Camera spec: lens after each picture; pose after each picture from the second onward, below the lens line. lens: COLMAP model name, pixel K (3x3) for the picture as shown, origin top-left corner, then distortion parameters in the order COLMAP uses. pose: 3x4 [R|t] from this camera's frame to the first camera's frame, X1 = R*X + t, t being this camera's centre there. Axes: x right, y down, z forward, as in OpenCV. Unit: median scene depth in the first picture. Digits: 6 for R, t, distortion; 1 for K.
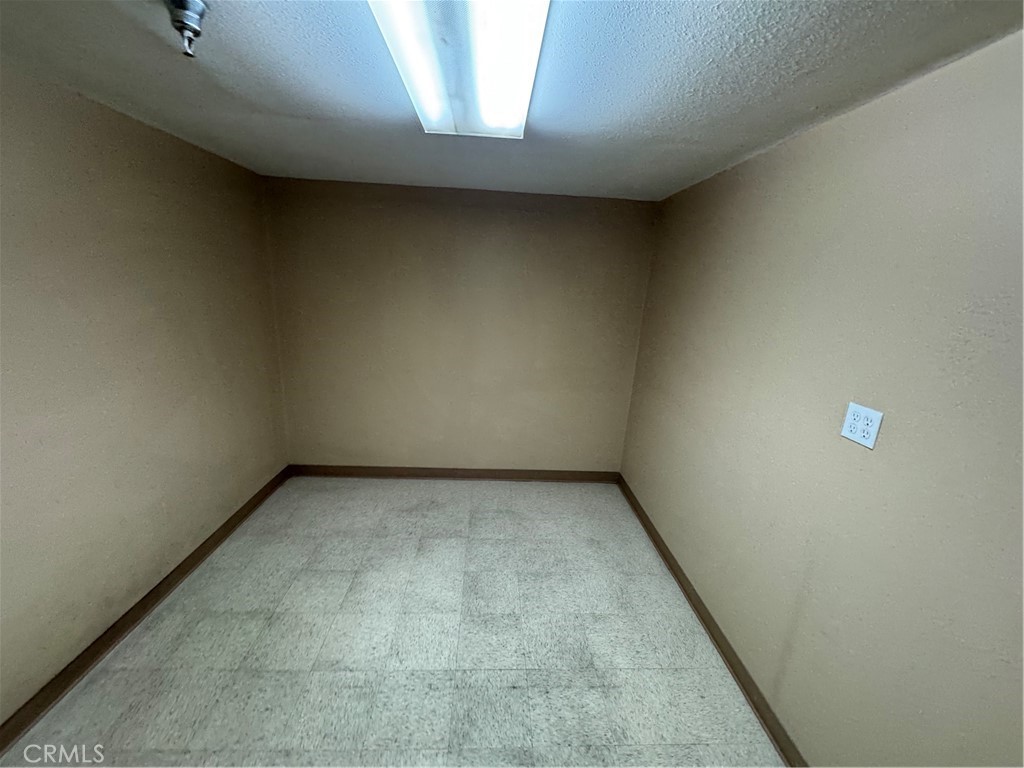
lens RADIAL K [[409.7, 0, 512.4], [0, 409.7, 382.4], [0, 0, 1]] dist [-0.000328, -0.000049]
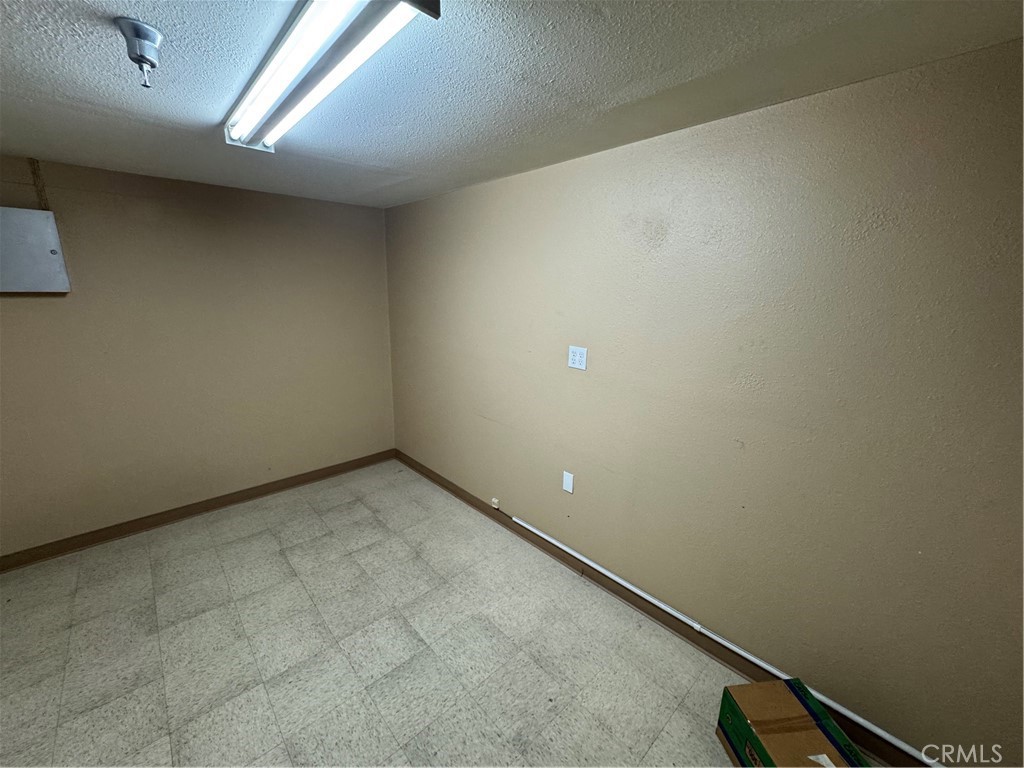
lens RADIAL K [[409.7, 0, 512.4], [0, 409.7, 382.4], [0, 0, 1]] dist [-0.000328, -0.000049]
pose [[0.757975, -0.205171, 0.619176, -0.406596], [0.180152, 0.978169, 0.103591, -0.019804], [-0.626912, 0.033027, 0.778390, -0.138864]]
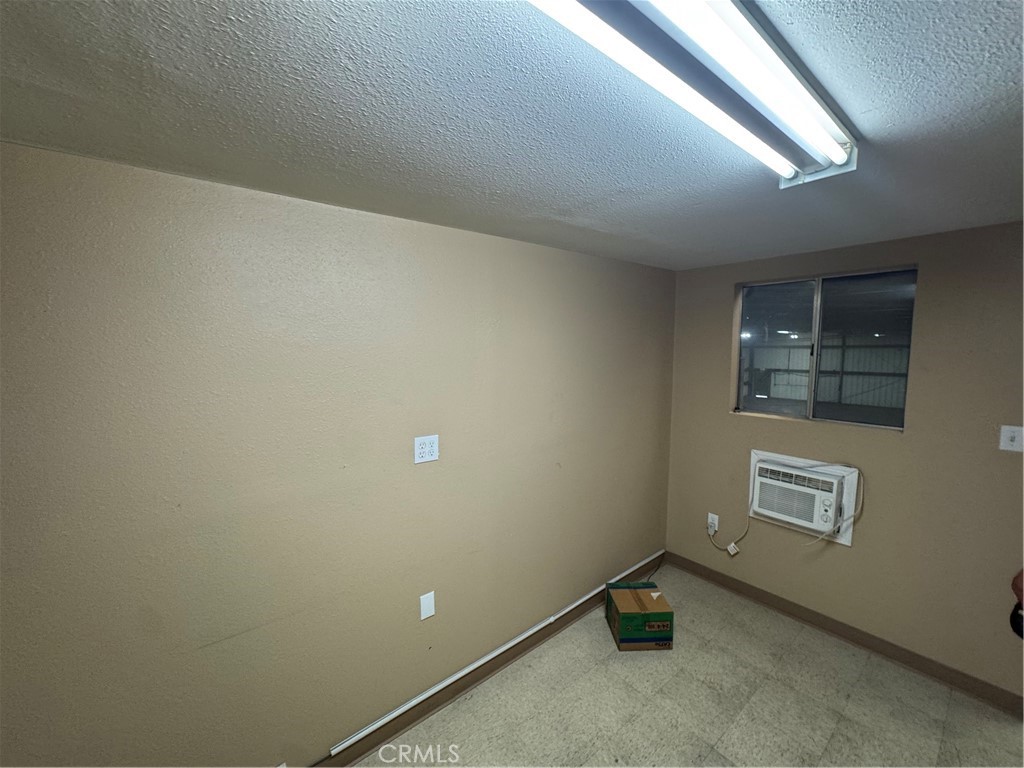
lens RADIAL K [[409.7, 0, 512.4], [0, 409.7, 382.4], [0, 0, 1]] dist [-0.000328, -0.000049]
pose [[-0.595700, -0.140659, 0.790795, -0.396297], [0.142600, 0.950385, 0.276465, -0.448476], [-0.790447, 0.277457, -0.546087, 1.426314]]
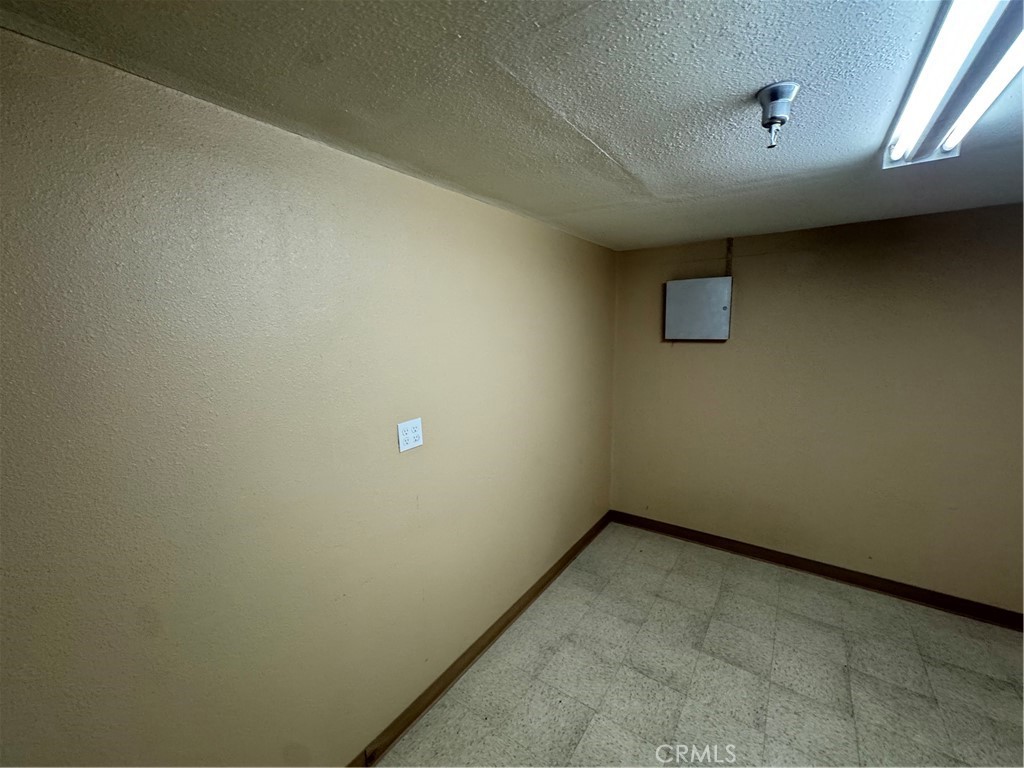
lens RADIAL K [[409.7, 0, 512.4], [0, 409.7, 382.4], [0, 0, 1]] dist [-0.000328, -0.000049]
pose [[0.788567, 0.003237, -0.614940, -0.312381], [-0.066197, 0.994622, -0.079652, -0.056686], [0.611376, 0.103518, 0.784541, -0.038741]]
